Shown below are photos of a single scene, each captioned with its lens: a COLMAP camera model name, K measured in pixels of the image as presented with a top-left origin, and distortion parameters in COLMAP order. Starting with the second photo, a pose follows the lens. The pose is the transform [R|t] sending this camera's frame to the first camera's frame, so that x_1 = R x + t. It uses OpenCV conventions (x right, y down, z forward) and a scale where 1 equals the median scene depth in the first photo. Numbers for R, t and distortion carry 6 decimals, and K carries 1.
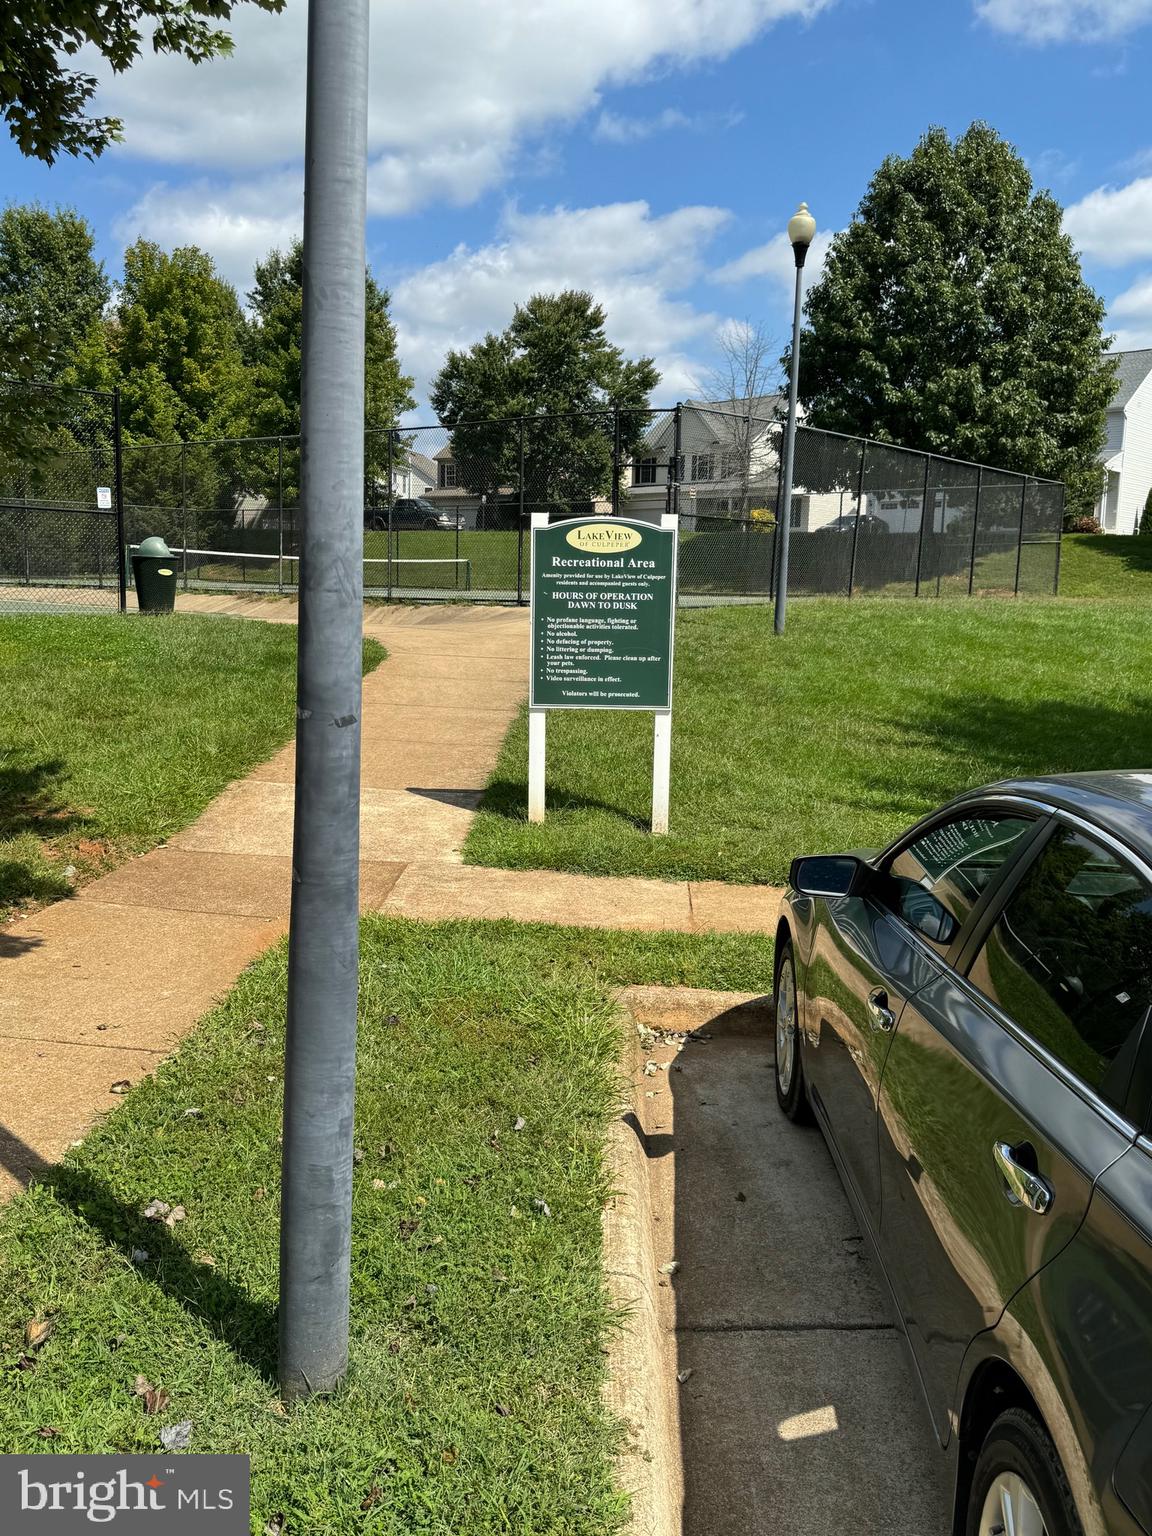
lens RADIAL K [[1353.5, 0, 573.4], [0, 1353.5, 766.4], [0, 0, 1]] dist [0.006506, 0.005297]
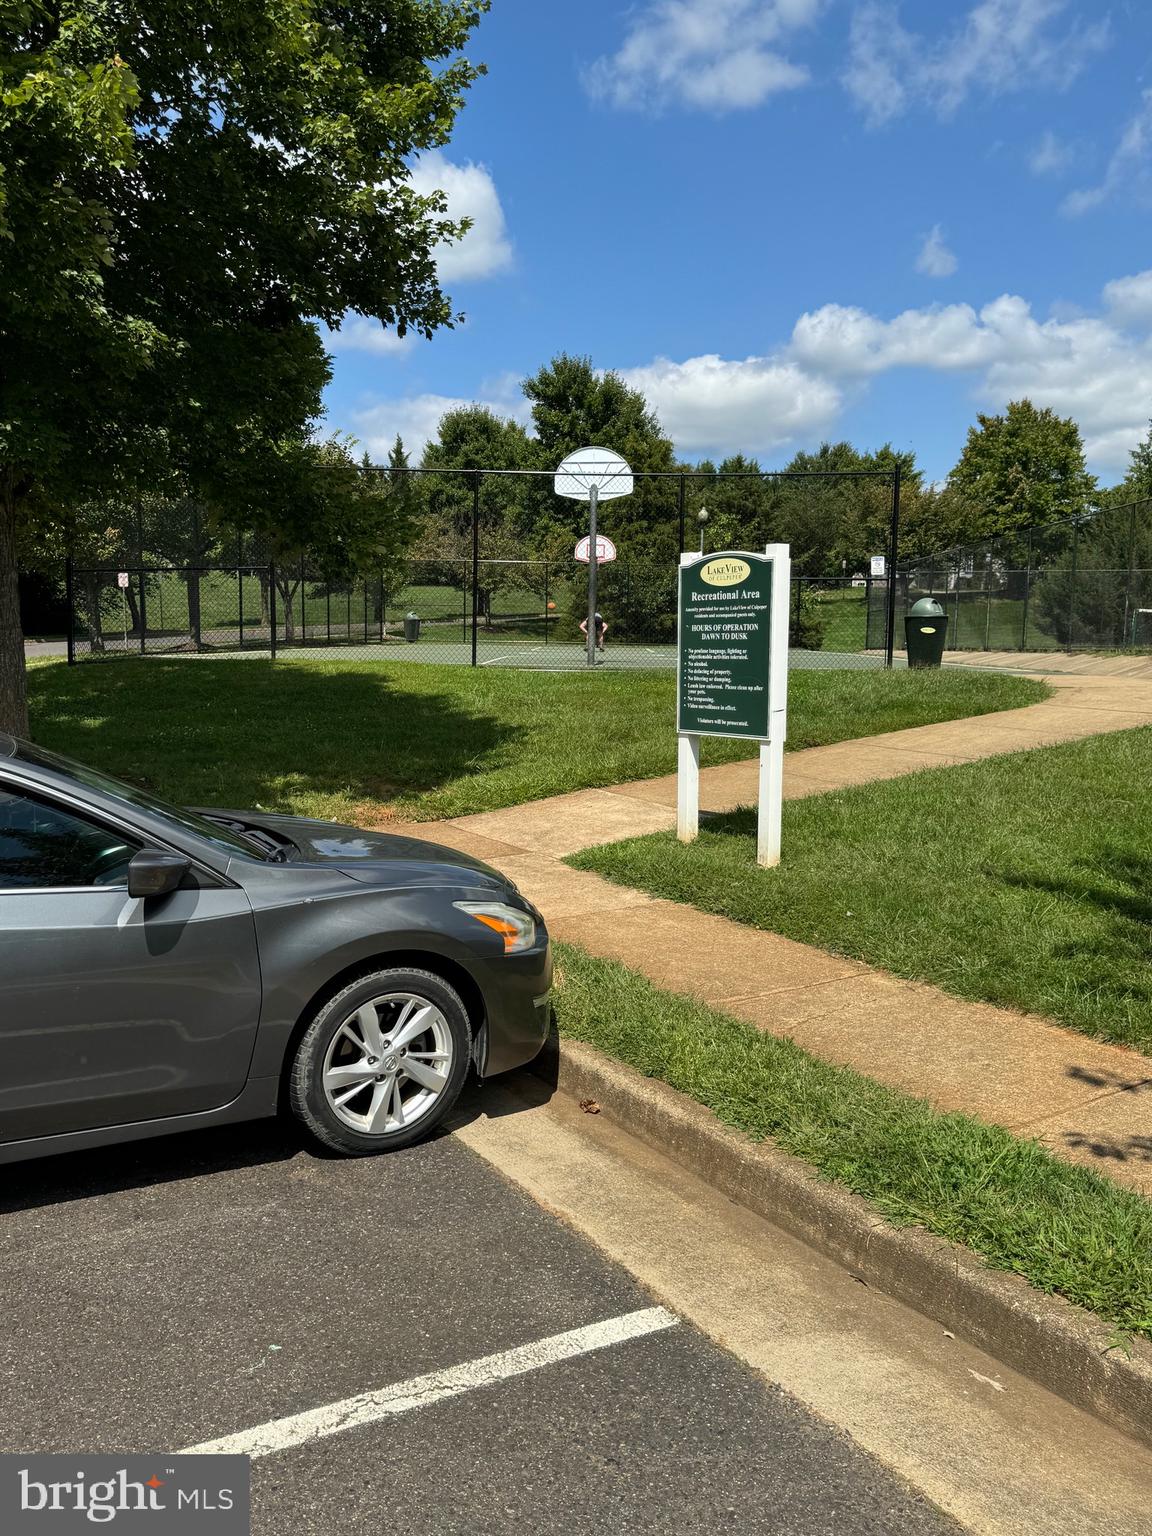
lens RADIAL K [[1353.5, 0, 575.5], [0, 1353.5, 770.3], [0, 0, 1]] dist [0.006506, 0.005297]
pose [[0.522733, 0.058111, -0.850514, 0.848777], [-0.108108, 0.994138, 0.001480, -0.006190], [0.845614, 0.091173, 0.525951, 0.367174]]
